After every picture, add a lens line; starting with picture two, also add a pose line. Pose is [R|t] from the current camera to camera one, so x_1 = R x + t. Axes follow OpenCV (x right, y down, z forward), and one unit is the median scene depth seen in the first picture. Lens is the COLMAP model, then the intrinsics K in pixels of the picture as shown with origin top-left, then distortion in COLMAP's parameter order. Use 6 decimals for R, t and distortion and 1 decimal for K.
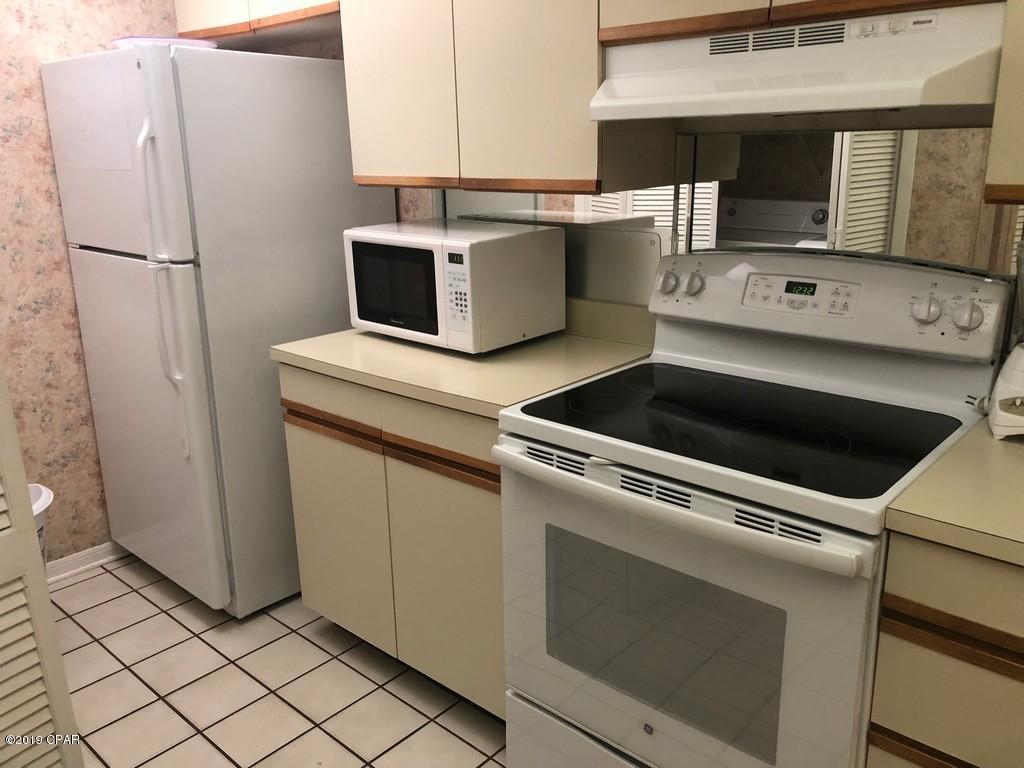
lens RADIAL K [[843.0, 0, 508.5], [0, 843.0, 378.1], [0, 0, 1]] dist [0.034016, -0.025683]
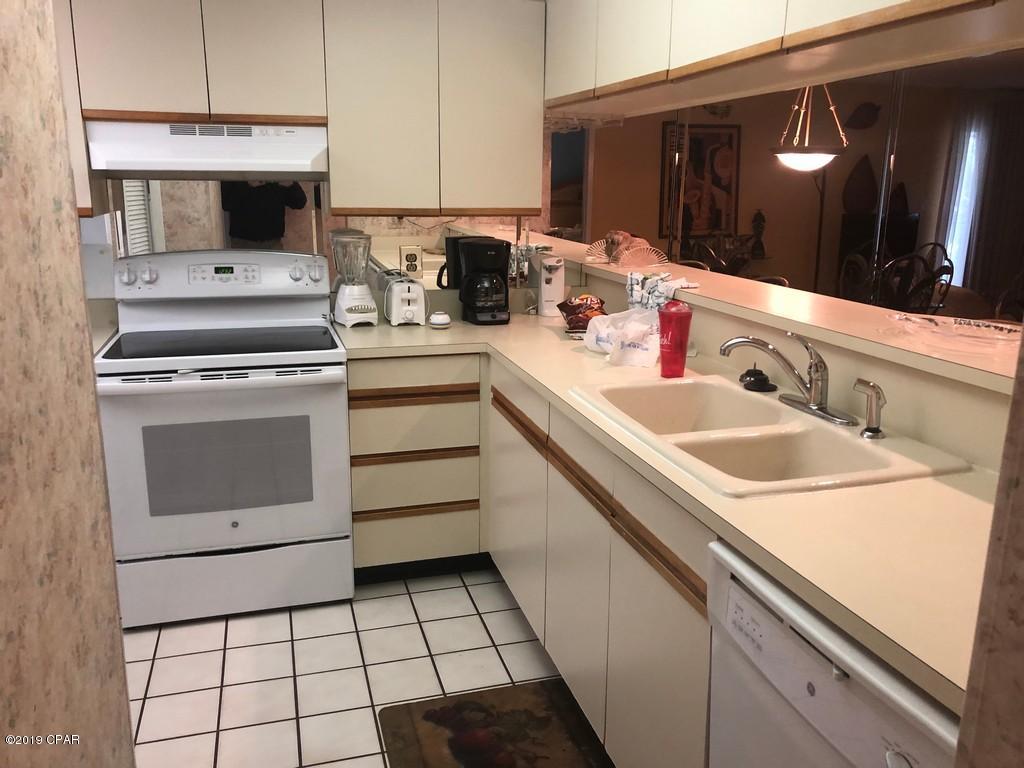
lens RADIAL K [[843.0, 0, 509.0], [0, 843.0, 380.5], [0, 0, 1]] dist [0.034016, -0.025683]
pose [[0.524777, -0.169855, 0.834121, -0.818068], [0.212296, 0.975042, 0.064987, 0.122593], [-0.824342, 0.142977, 0.547739, -0.384494]]
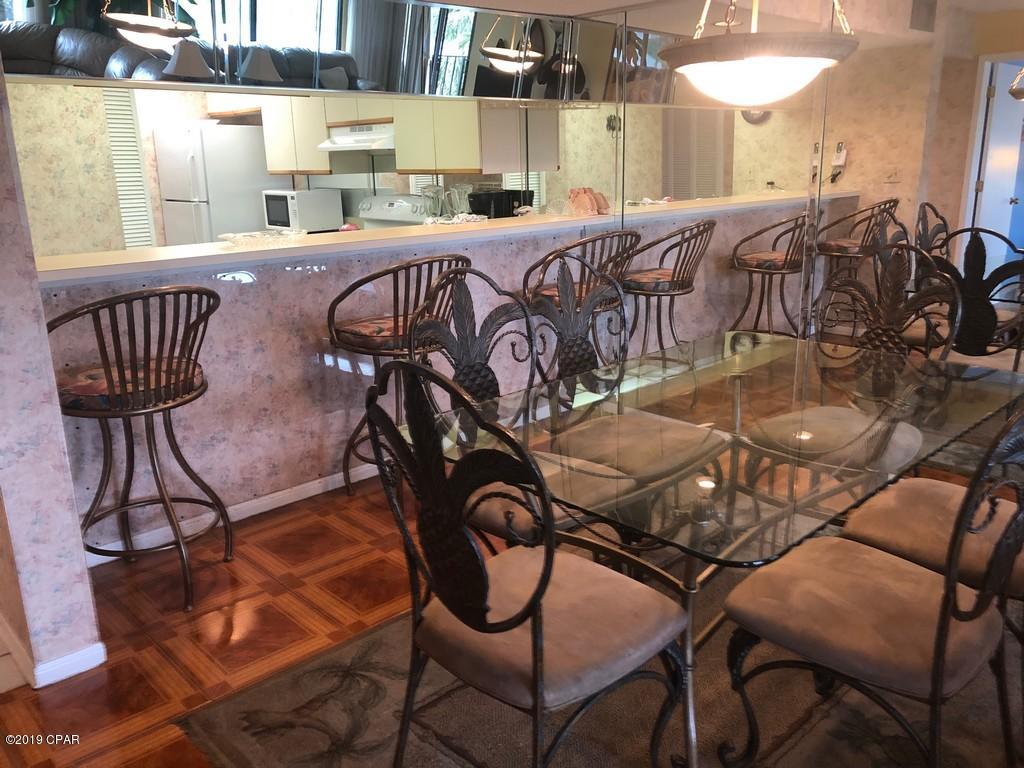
lens RADIAL K [[843.0, 0, 512.1], [0, 843.0, 373.4], [0, 0, 1]] dist [0.034016, -0.025683]
pose [[0.997199, 0.018014, -0.072593, 1.019076], [-0.019921, 0.999473, -0.025642, 0.582054], [0.072093, 0.027016, 0.997032, -2.040168]]
